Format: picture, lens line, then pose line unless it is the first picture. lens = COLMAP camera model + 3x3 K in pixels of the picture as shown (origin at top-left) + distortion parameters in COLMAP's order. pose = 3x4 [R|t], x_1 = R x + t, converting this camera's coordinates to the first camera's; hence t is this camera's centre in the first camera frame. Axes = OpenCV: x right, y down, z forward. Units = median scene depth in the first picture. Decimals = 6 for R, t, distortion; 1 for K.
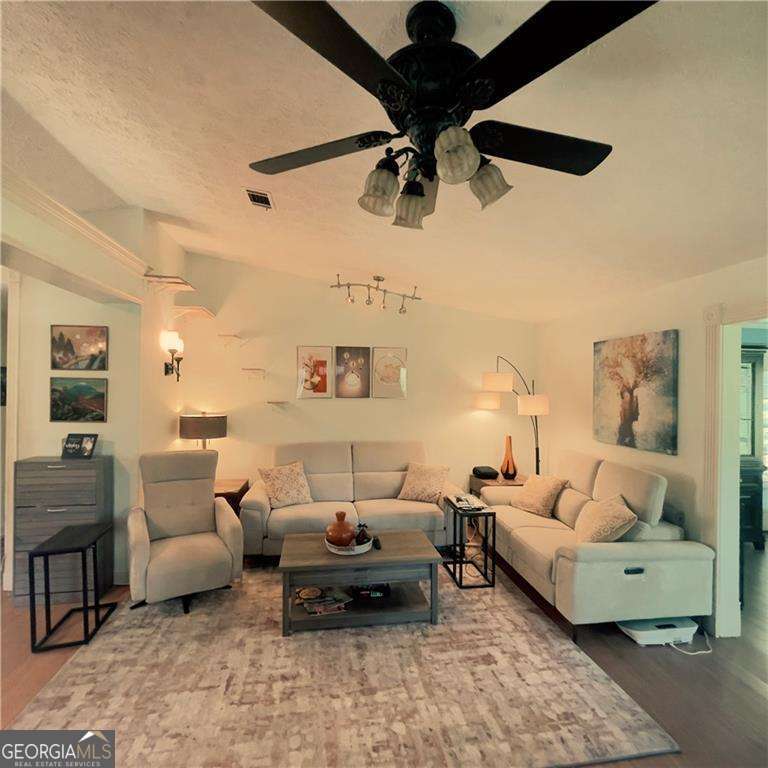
lens RADIAL K [[417.2, 0, 380.3], [0, 417.2, 386.3], [0, 0, 1]] dist [0.000635, 0.000926]
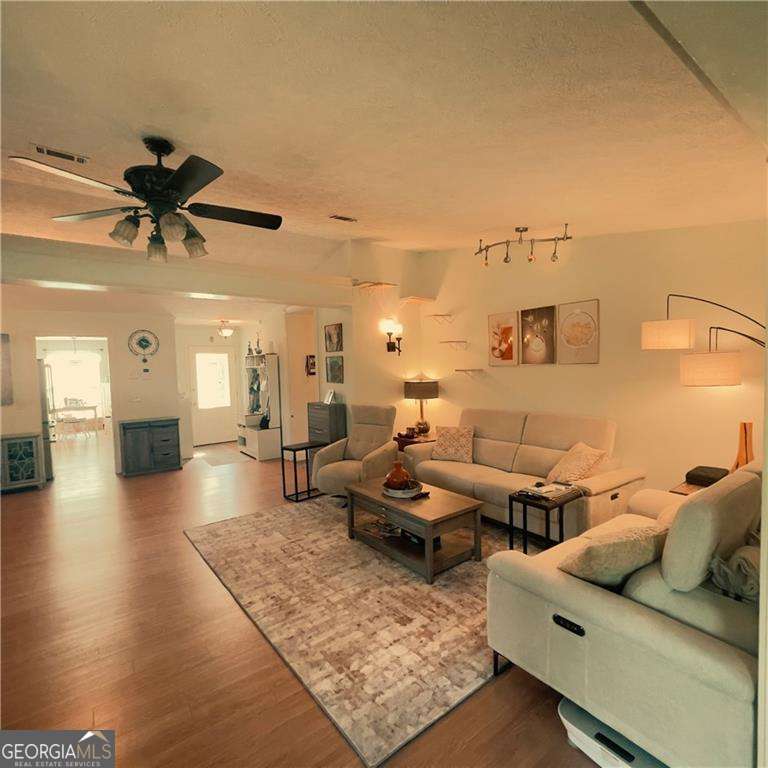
lens RADIAL K [[417.2, 0, 380.3], [0, 417.2, 386.3], [0, 0, 1]] dist [0.000635, 0.000926]
pose [[0.472917, 0.020075, -0.880878, 0.839507], [0.036660, 0.998426, 0.042436, 0.035392], [0.880344, -0.052361, 0.471437, 0.383037]]
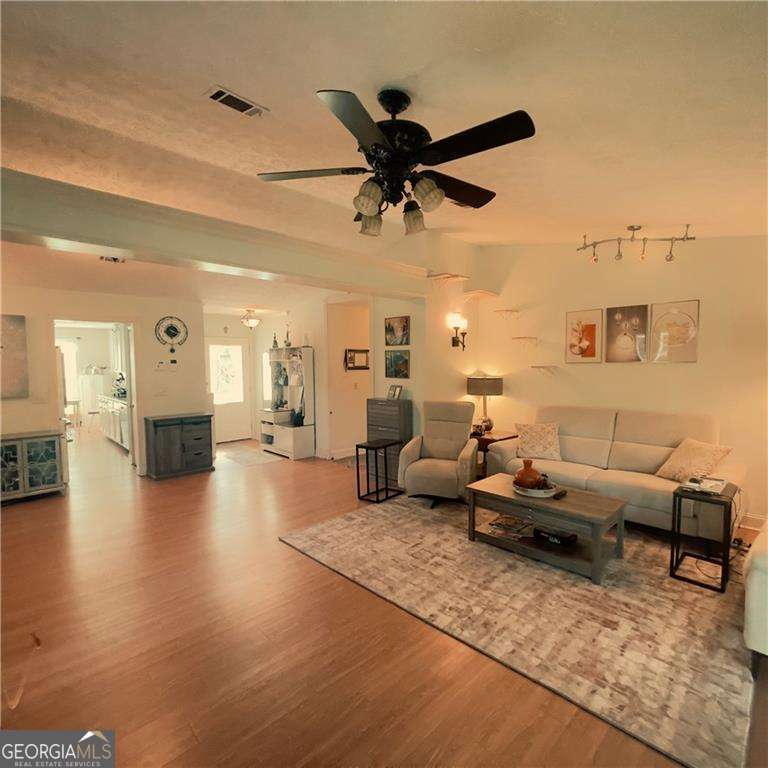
lens RADIAL K [[417.2, 0, 380.3], [0, 417.2, 386.3], [0, 0, 1]] dist [0.000635, 0.000926]
pose [[0.581715, 0.031638, -0.812777, 0.543066], [0.018988, 0.998443, 0.052455, 0.032441], [0.813171, -0.045947, 0.580208, 0.023103]]
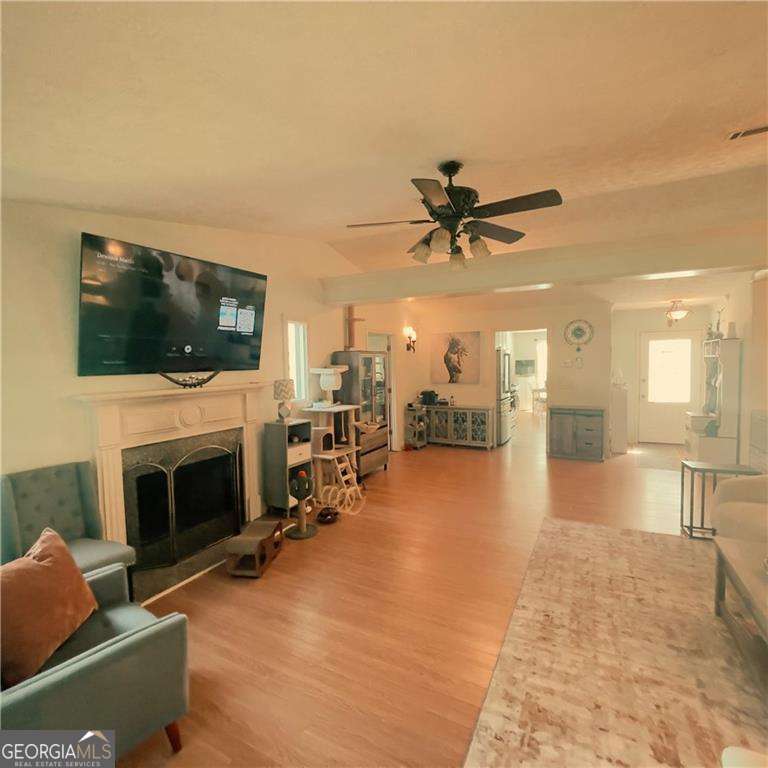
lens RADIAL K [[422.6, 0, 388.2], [0, 422.6, 384.4], [0, 0, 1]] dist [-0.001250, 0.012885]
pose [[-0.581067, 0.041410, -0.812802, 0.786530], [0.013564, 0.999059, 0.041202, 0.029134], [0.813743, 0.012917, -0.581082, 0.780885]]
